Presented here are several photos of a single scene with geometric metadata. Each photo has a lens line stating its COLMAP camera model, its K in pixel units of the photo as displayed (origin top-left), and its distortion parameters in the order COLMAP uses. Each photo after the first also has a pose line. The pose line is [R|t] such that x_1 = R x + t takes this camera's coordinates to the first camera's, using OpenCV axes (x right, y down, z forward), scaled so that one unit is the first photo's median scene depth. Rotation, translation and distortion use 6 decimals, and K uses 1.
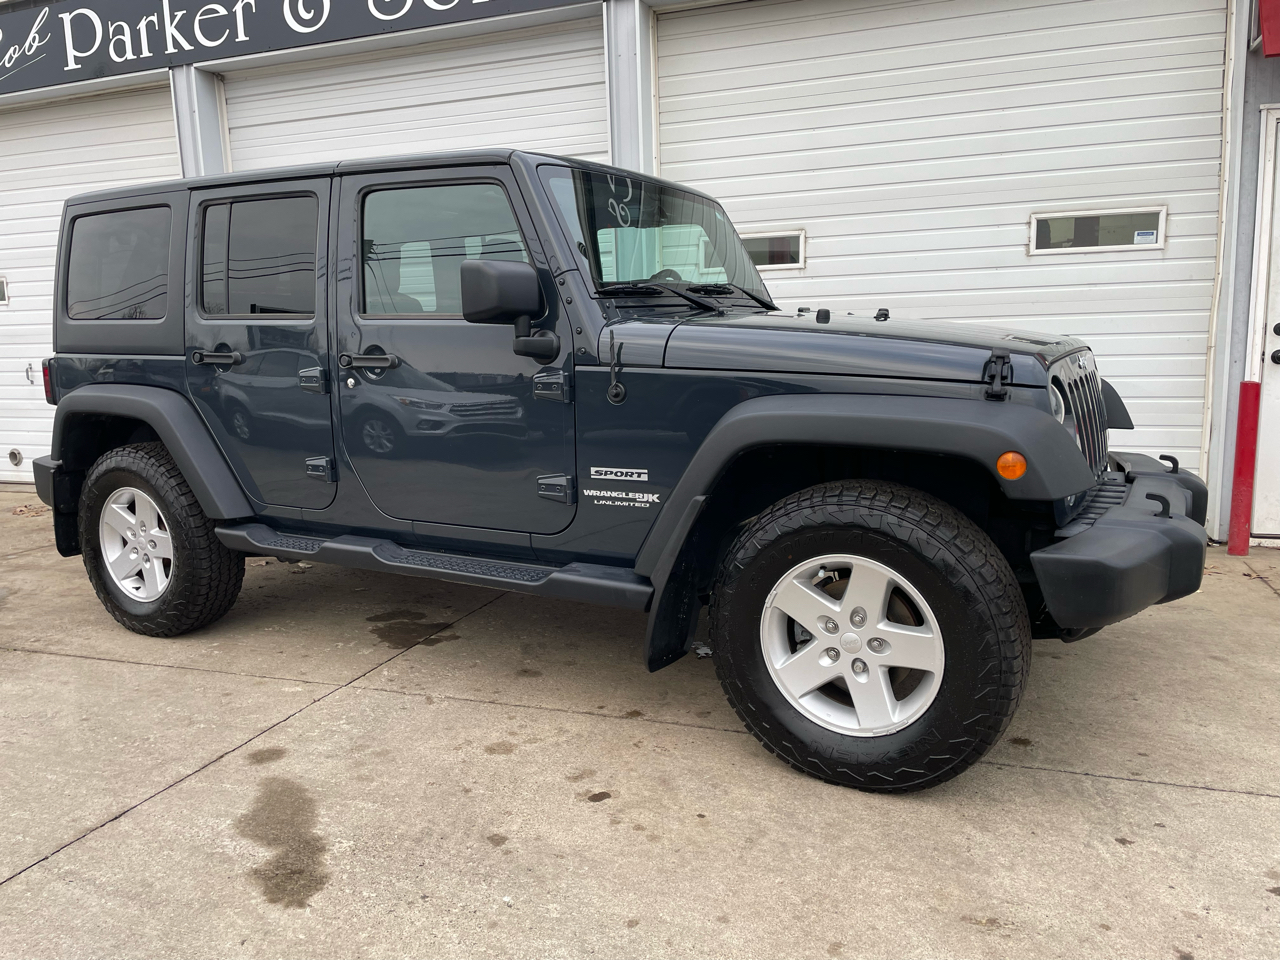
lens RADIAL K [[966.8, 0, 623.2], [0, 966.8, 485.0], [0, 0, 1]] dist [0.093773, -0.118886]
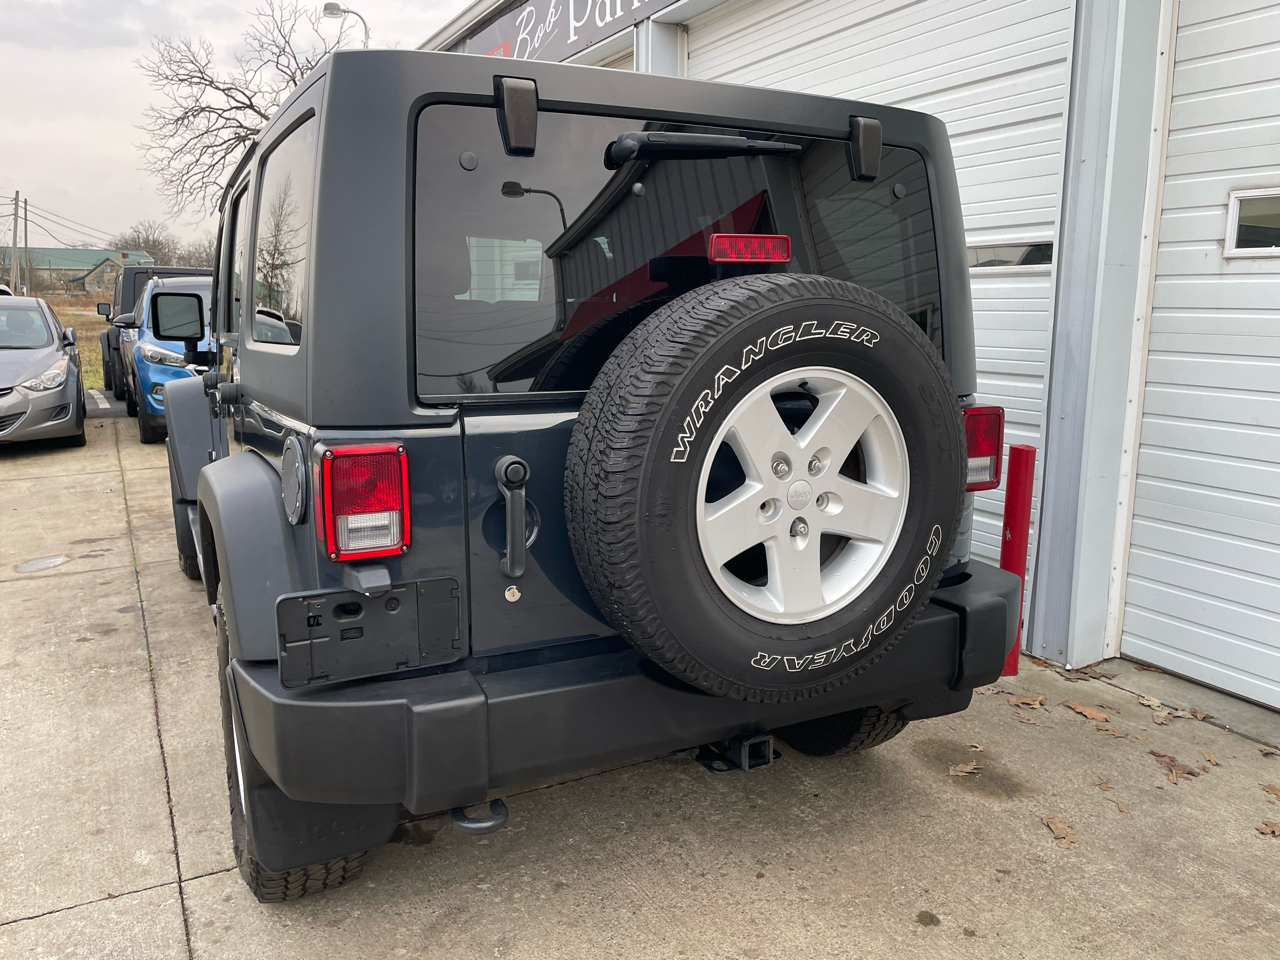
lens RADIAL K [[966.8, 0, 636.3], [0, 966.8, 477.5], [0, 0, 1]] dist [0.093773, -0.118886]
pose [[0.750963, 0.149742, -0.643142, 0.360184], [-0.129296, 0.988441, 0.079166, -0.173109], [0.647563, 0.023705, 0.761643, 0.657237]]
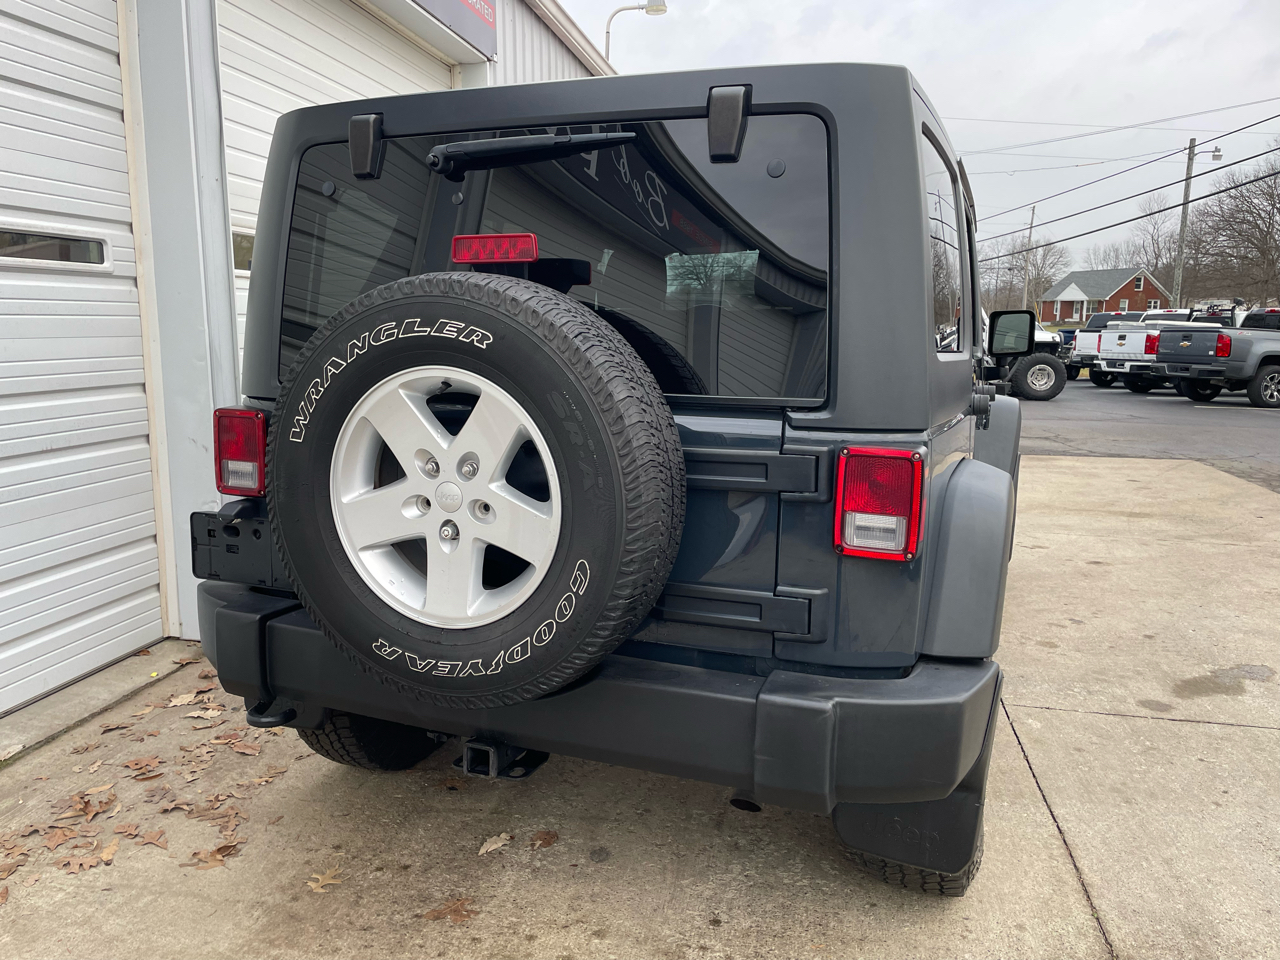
lens RADIAL K [[966.8, 0, 624.5], [0, 966.8, 482.4], [0, 0, 1]] dist [0.093773, -0.118886]
pose [[-0.147950, -0.133202, 0.979984, -1.195894], [0.148877, 0.976598, 0.155218, -0.242464], [-0.977725, 0.168862, -0.124657, 1.457760]]
